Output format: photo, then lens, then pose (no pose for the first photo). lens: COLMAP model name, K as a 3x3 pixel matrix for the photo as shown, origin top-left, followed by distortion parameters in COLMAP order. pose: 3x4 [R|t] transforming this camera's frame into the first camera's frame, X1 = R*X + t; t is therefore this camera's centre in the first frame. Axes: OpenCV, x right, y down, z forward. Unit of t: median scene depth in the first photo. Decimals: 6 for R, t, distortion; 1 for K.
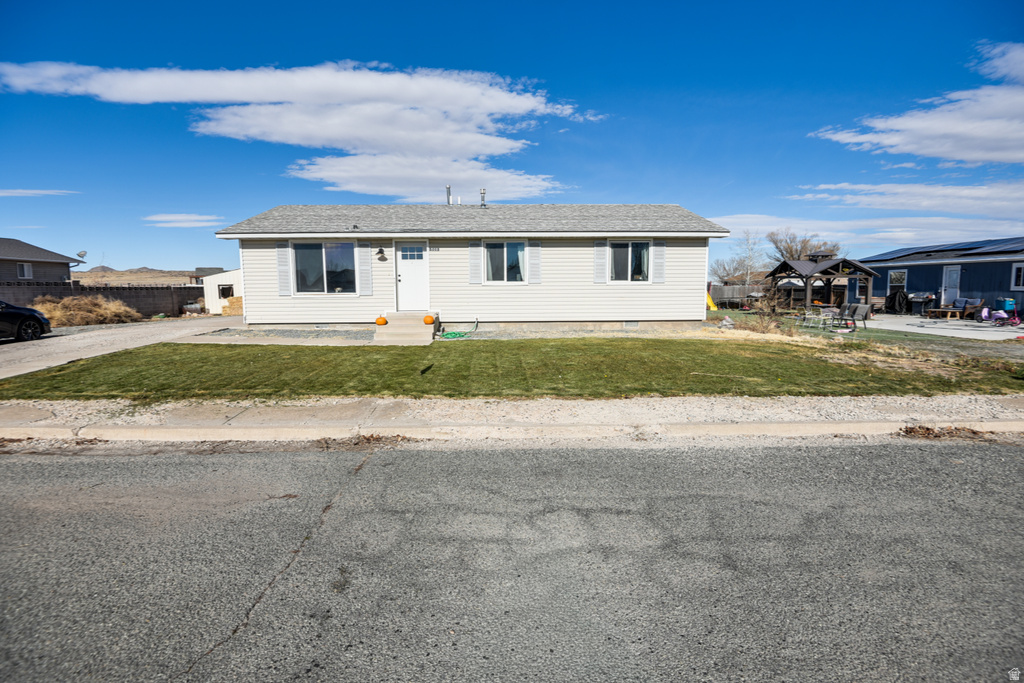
lens RADIAL K [[492.6, 0, 502.5], [0, 492.6, 350.1], [0, 0, 1]] dist [-0.011673, -0.003978]
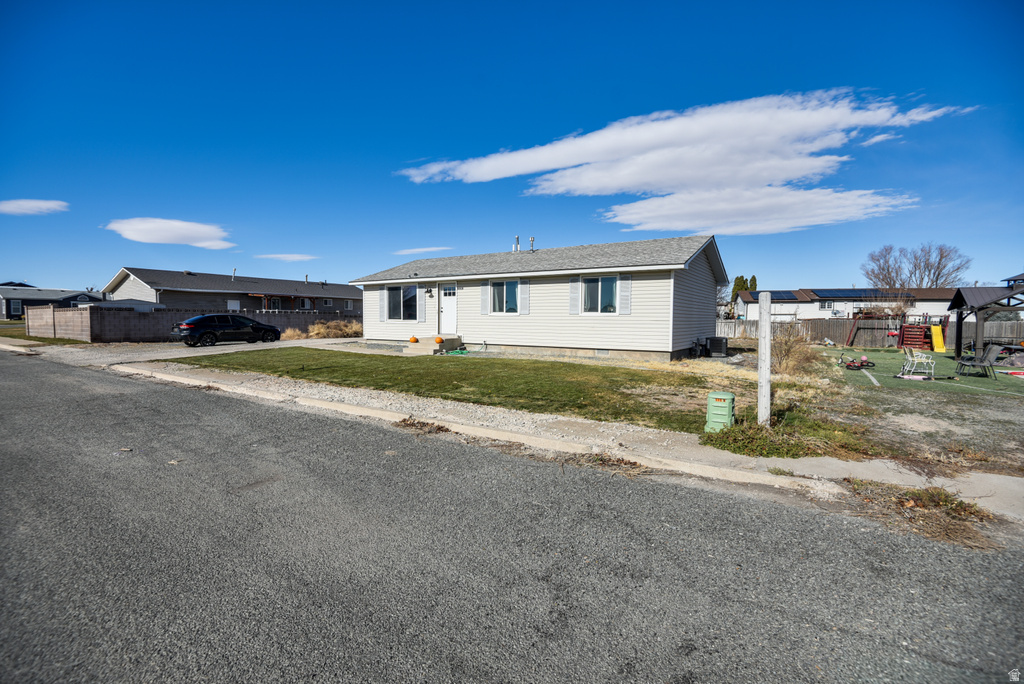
lens RADIAL K [[476.0, 0, 511.8], [0, 476.0, 337.2], [0, 0, 1]] dist [-0.005157, -0.004431]
pose [[0.818626, 0.033013, -0.573378, 0.695288], [-0.083737, 0.994539, -0.062292, -0.003222], [0.568190, 0.099007, 0.816920, 0.031437]]
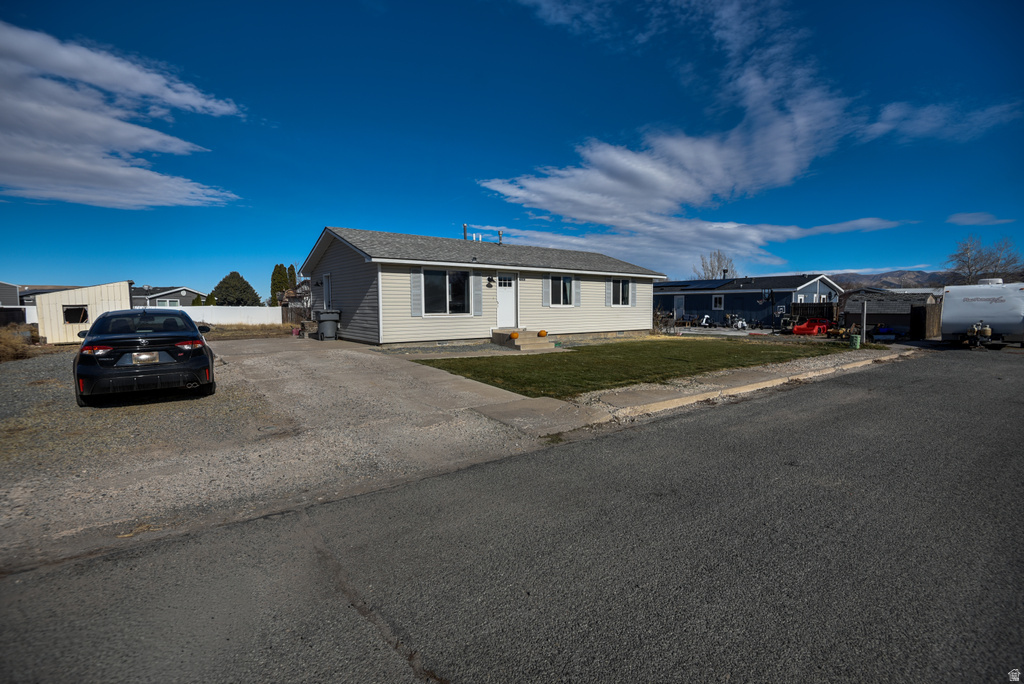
lens RADIAL K [[476.0, 0, 505.9], [0, 476.0, 359.4], [0, 0, 1]] dist [-0.005157, -0.004431]
pose [[0.814867, -0.061090, 0.576420, -0.866429], [0.073309, 0.997307, 0.002062, -0.001284], [-0.574994, 0.040576, 0.817151, 0.012224]]
